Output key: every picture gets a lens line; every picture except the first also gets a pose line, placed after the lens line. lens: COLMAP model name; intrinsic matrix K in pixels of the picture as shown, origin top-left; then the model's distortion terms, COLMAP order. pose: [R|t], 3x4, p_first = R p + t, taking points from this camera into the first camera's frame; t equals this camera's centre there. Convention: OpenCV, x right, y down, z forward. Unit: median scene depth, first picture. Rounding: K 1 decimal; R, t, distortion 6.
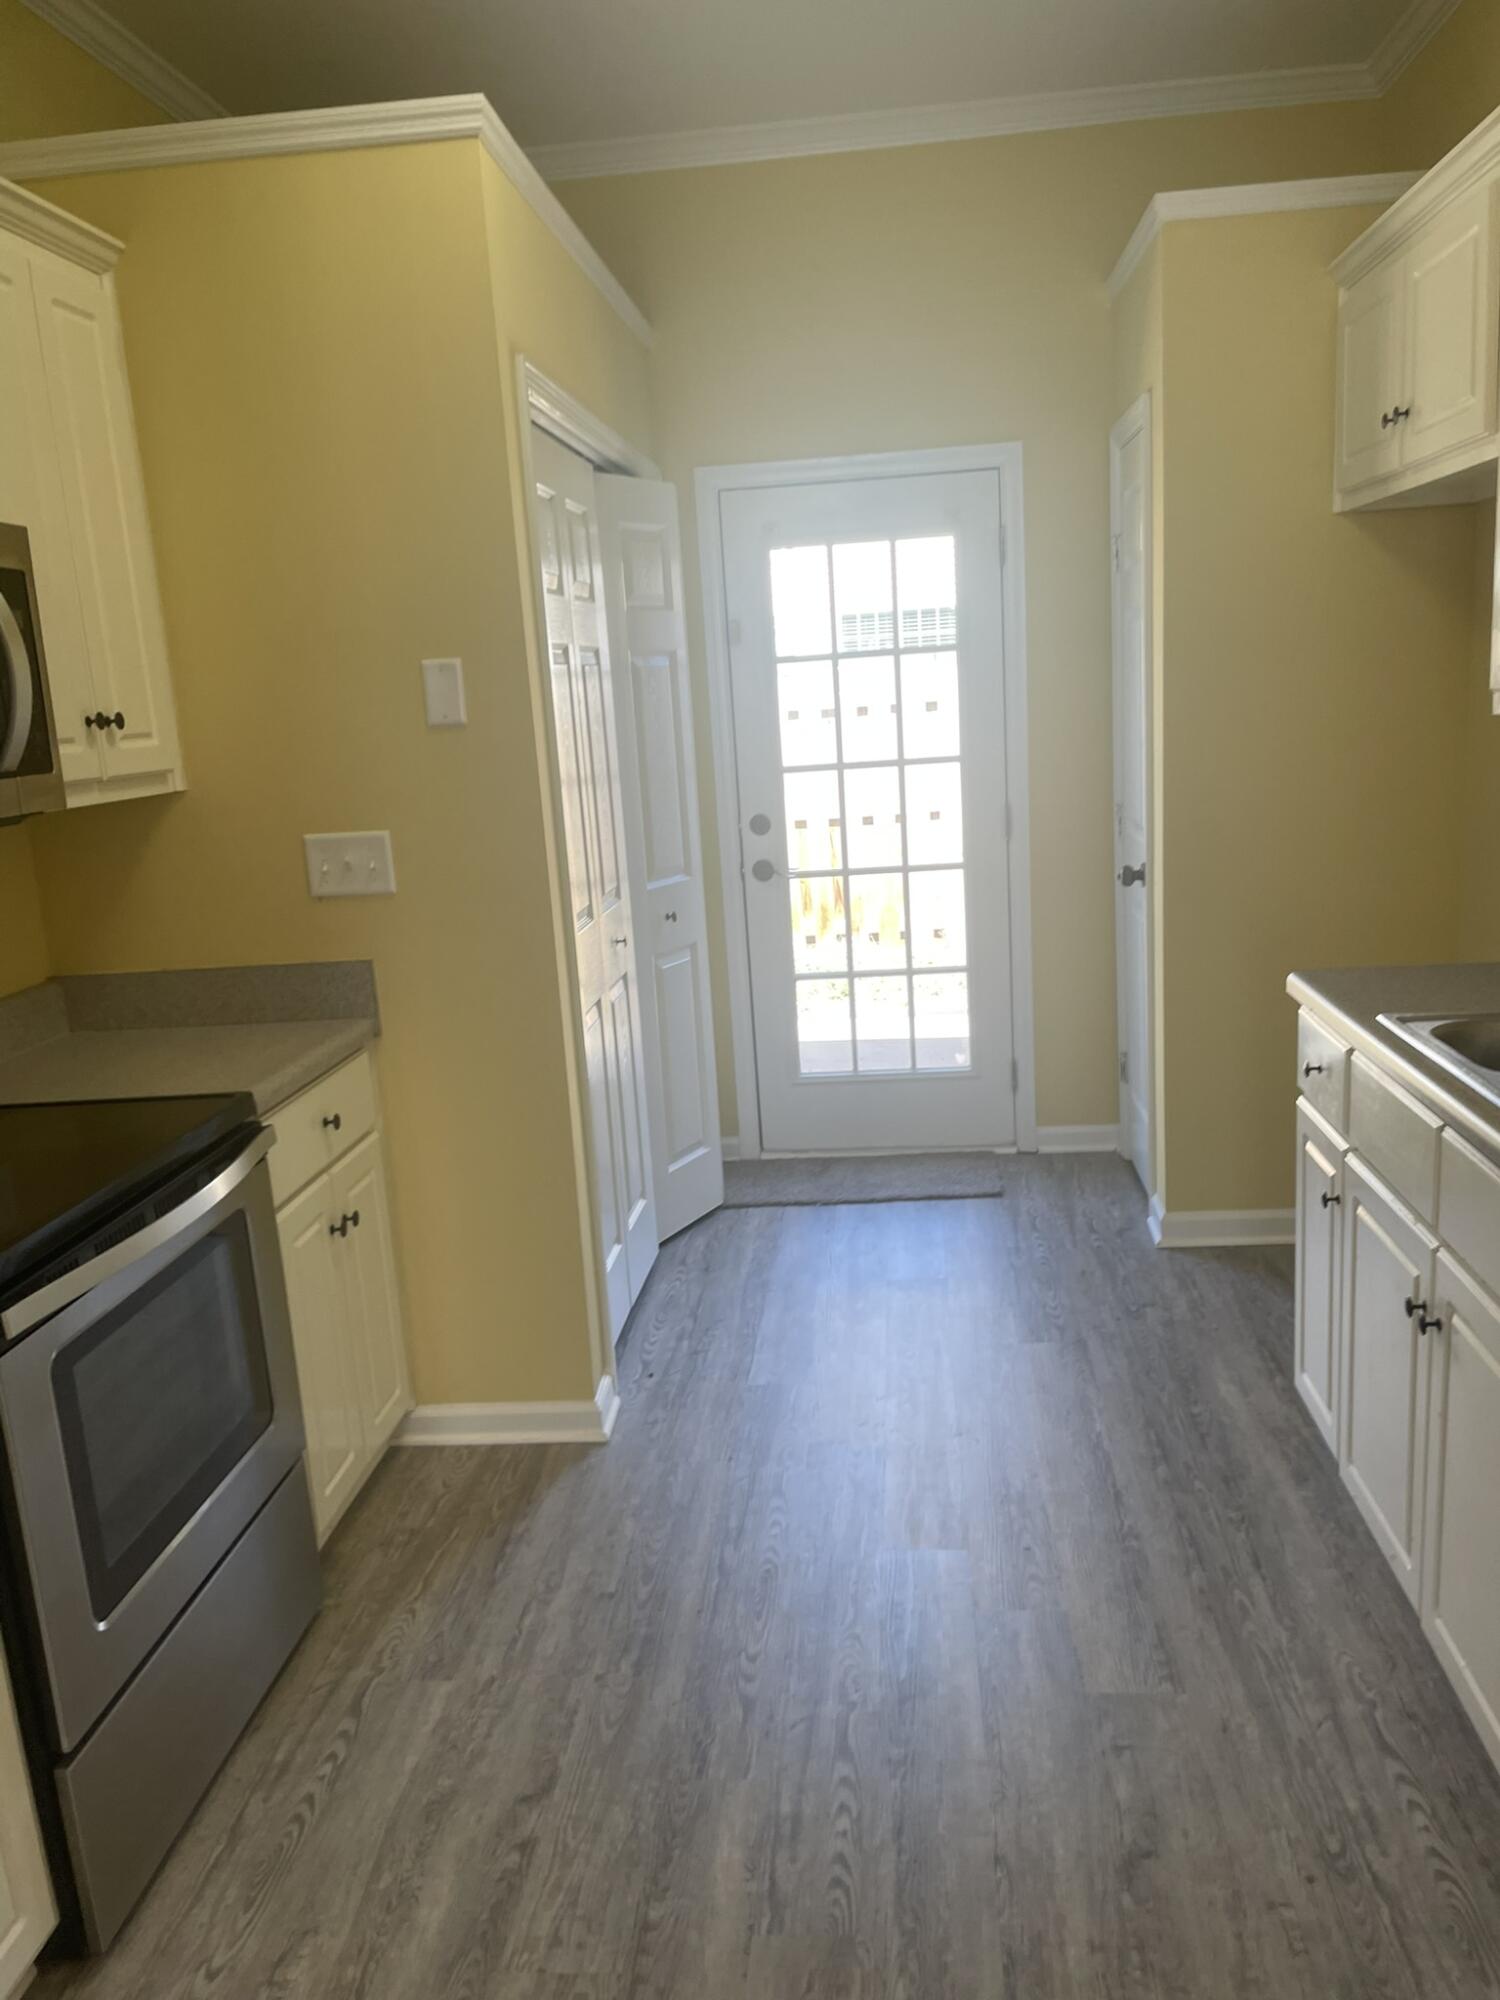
lens RADIAL K [[1519.4, 0, 743.1], [0, 1519.4, 1010.5], [0, 0, 1]] dist [0.073527, -0.109104]
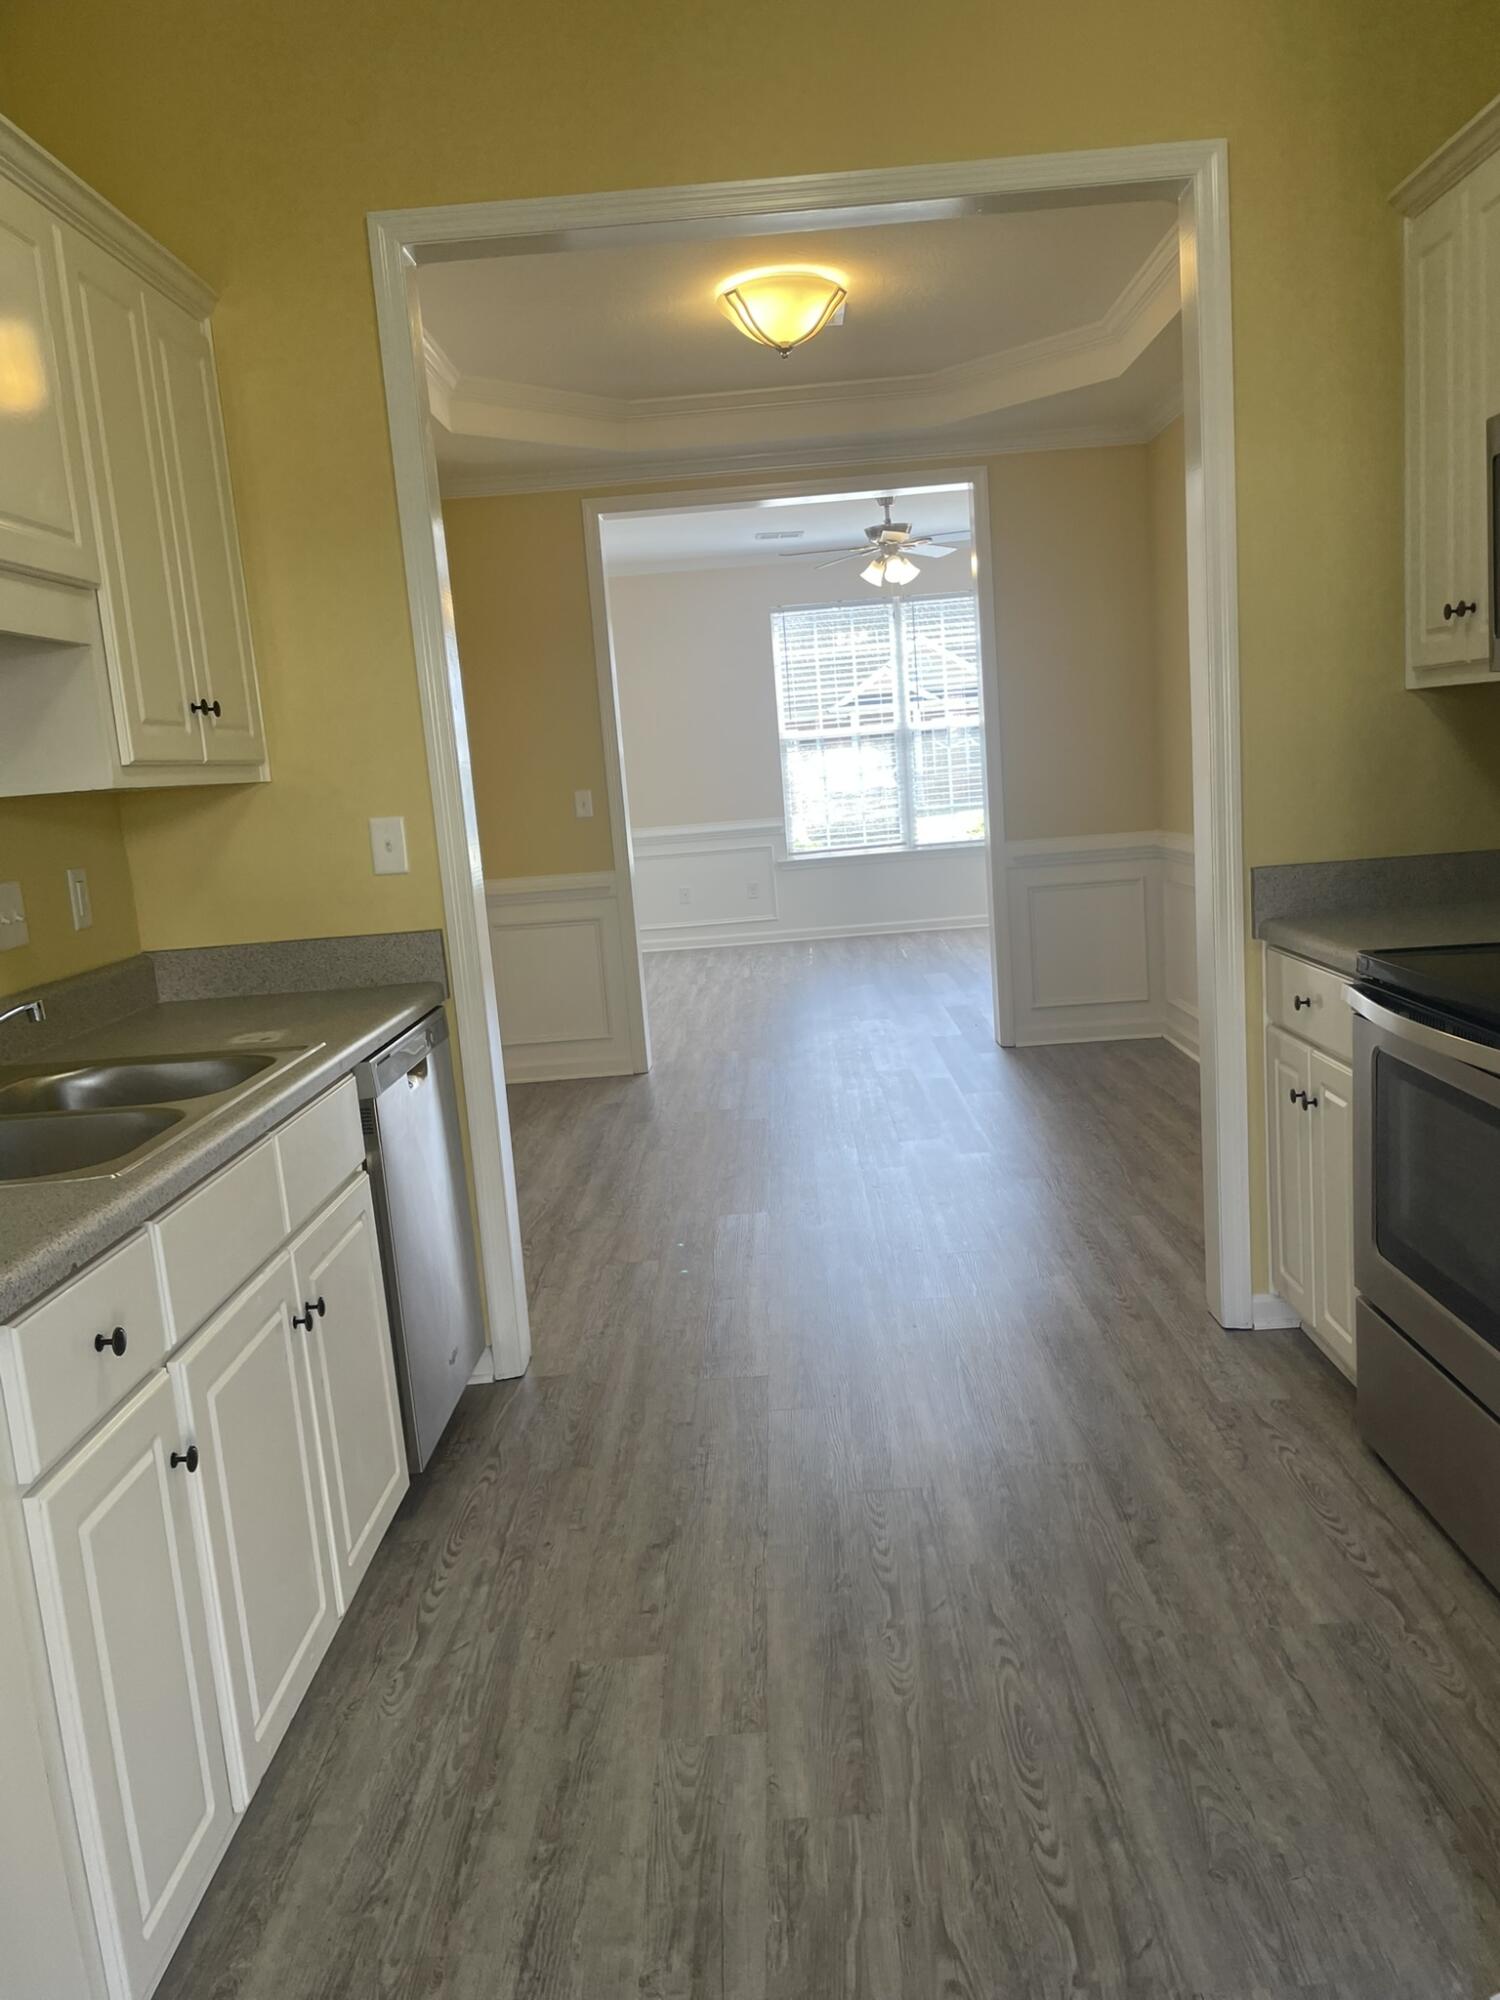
lens RADIAL K [[1519.4, 0, 743.1], [0, 1519.4, 1010.5], [0, 0, 1]] dist [0.073527, -0.109104]
pose [[-0.986645, 0.151845, -0.058944, 0.168731], [0.119996, 0.922305, 0.367362, -0.323621], [0.110146, 0.355383, -0.928209, 1.817492]]
